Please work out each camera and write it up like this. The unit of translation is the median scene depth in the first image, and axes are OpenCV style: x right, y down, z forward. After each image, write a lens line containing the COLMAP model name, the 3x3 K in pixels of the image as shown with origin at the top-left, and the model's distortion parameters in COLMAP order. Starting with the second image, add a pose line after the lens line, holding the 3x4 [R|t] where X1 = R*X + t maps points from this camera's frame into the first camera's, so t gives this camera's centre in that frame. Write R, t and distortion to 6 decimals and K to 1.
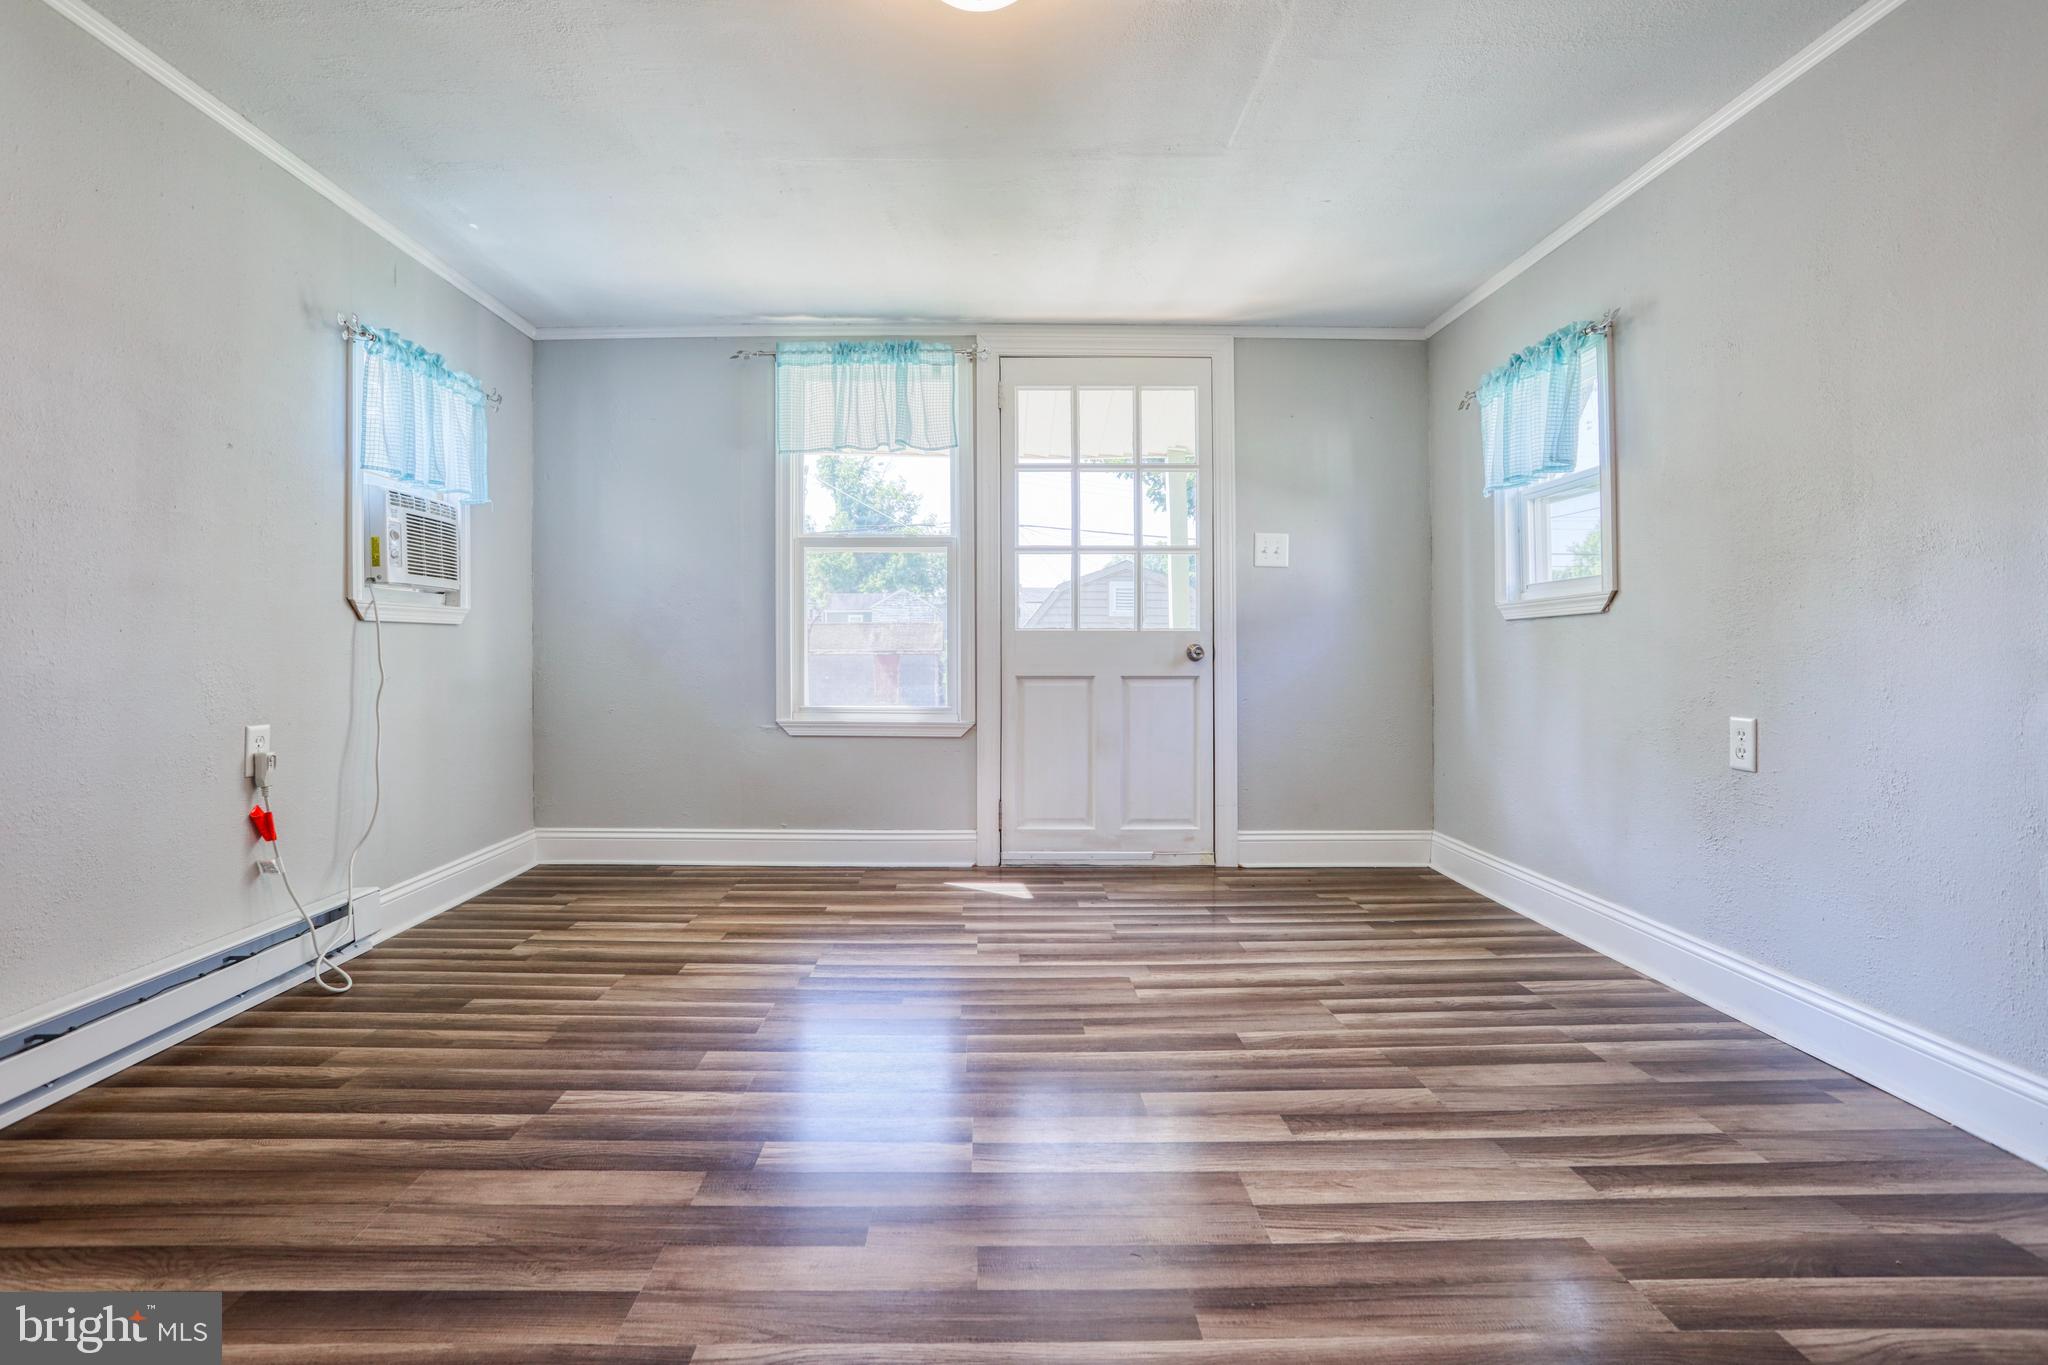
lens RADIAL K [[980.3, 0, 1008.3], [0, 980.3, 624.6], [0, 0, 1]] dist [-0.045078, 0.023554]
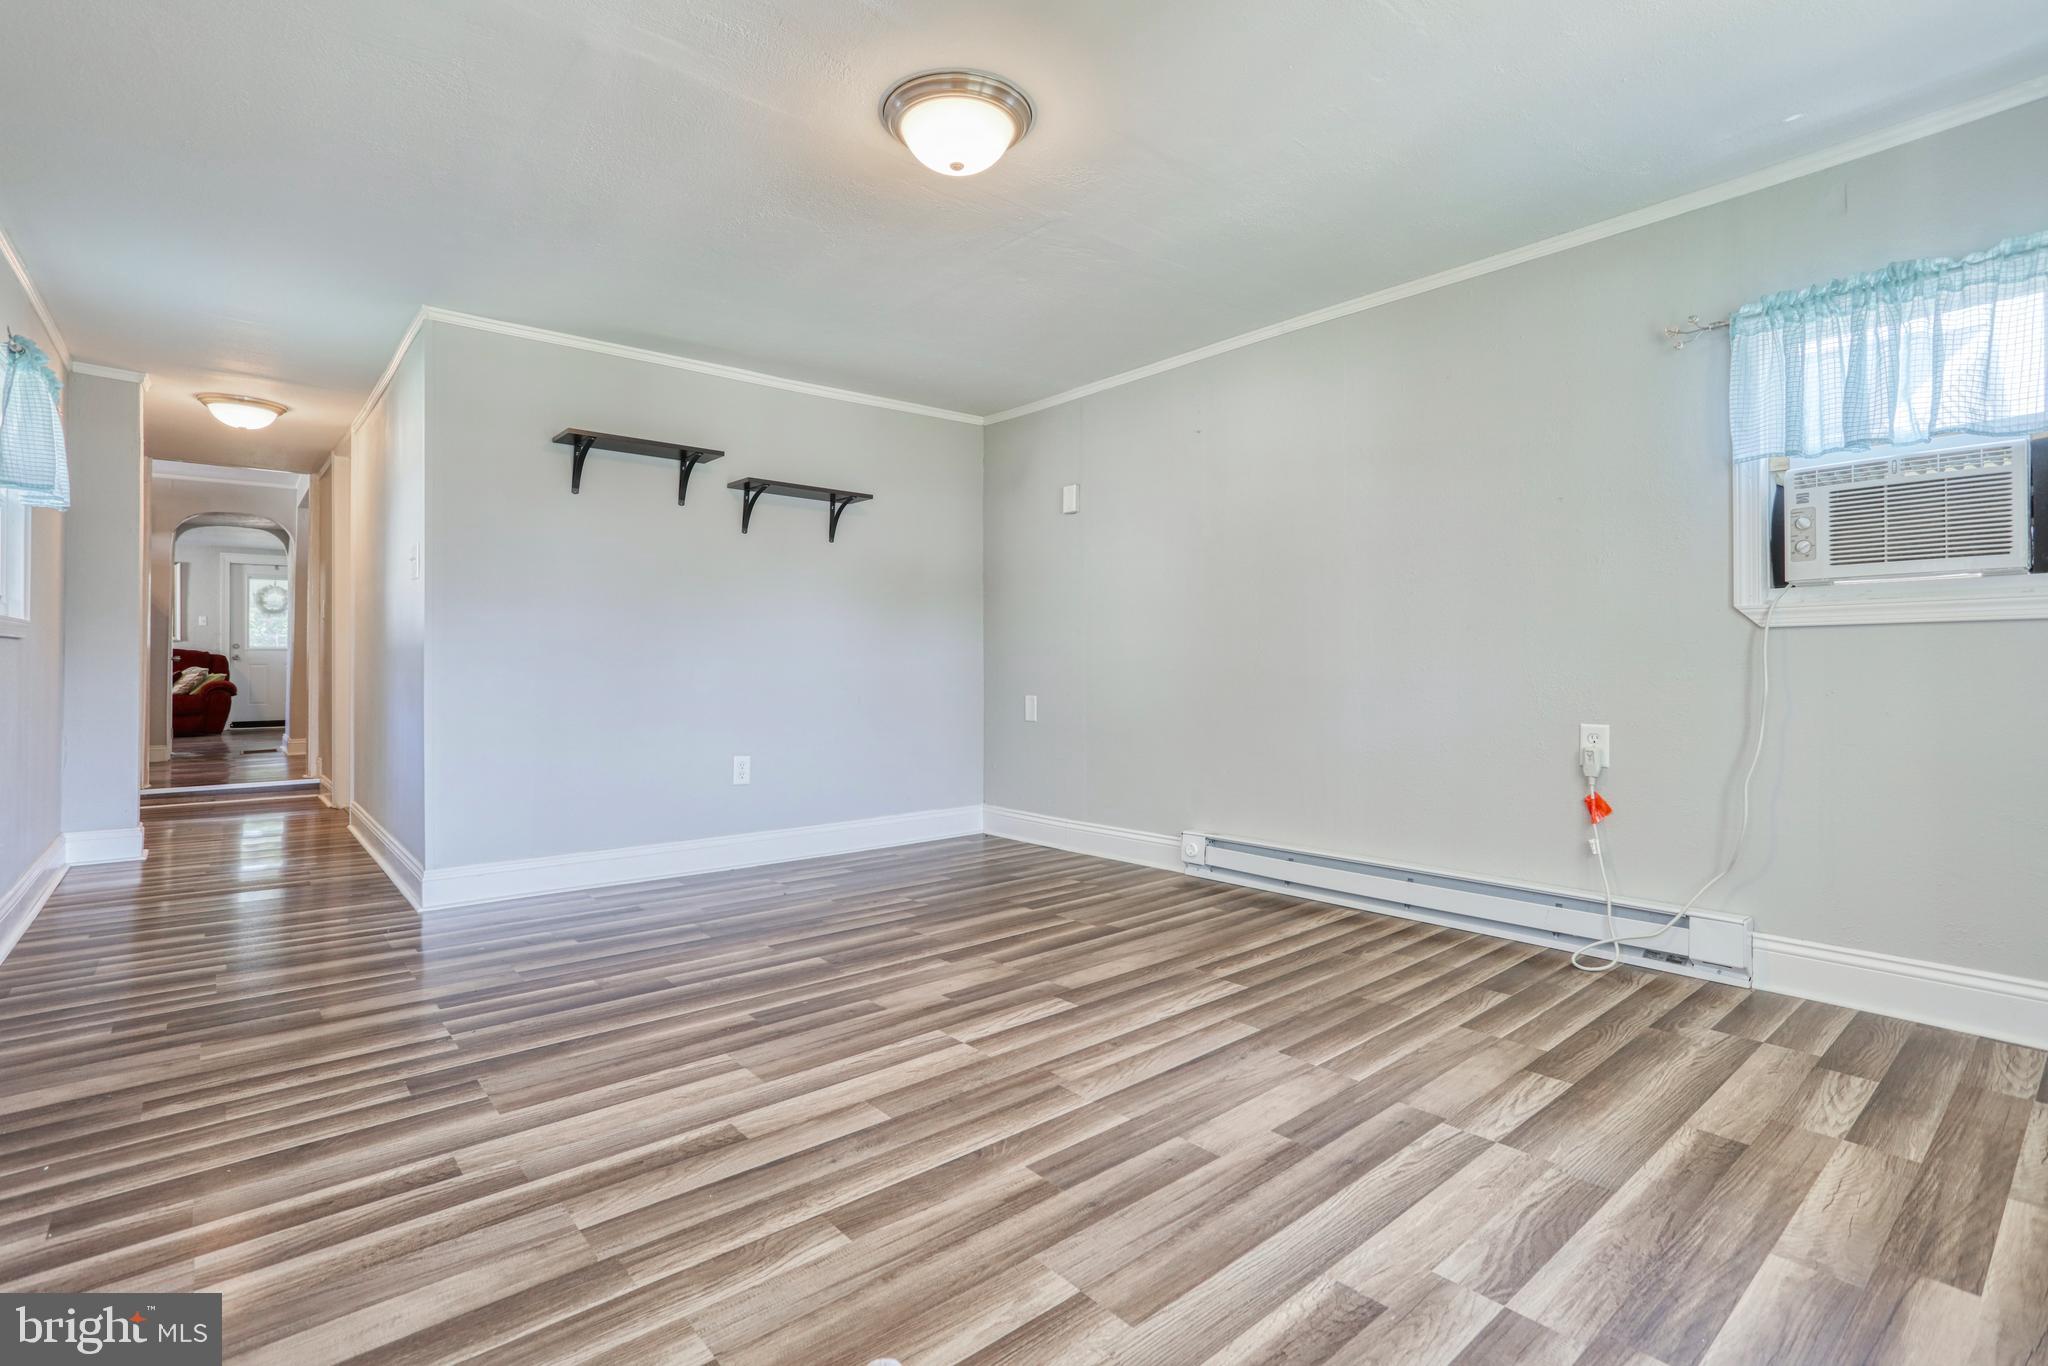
lens RADIAL K [[980.3, 0, 1015.6], [0, 980.3, 671.5], [0, 0, 1]] dist [-0.045078, 0.023554]
pose [[-0.778399, 0.007904, -0.627720, 0.652529], [0.022736, 0.999620, -0.015608, 0.051436], [0.627358, -0.026421, -0.778283, 1.860660]]
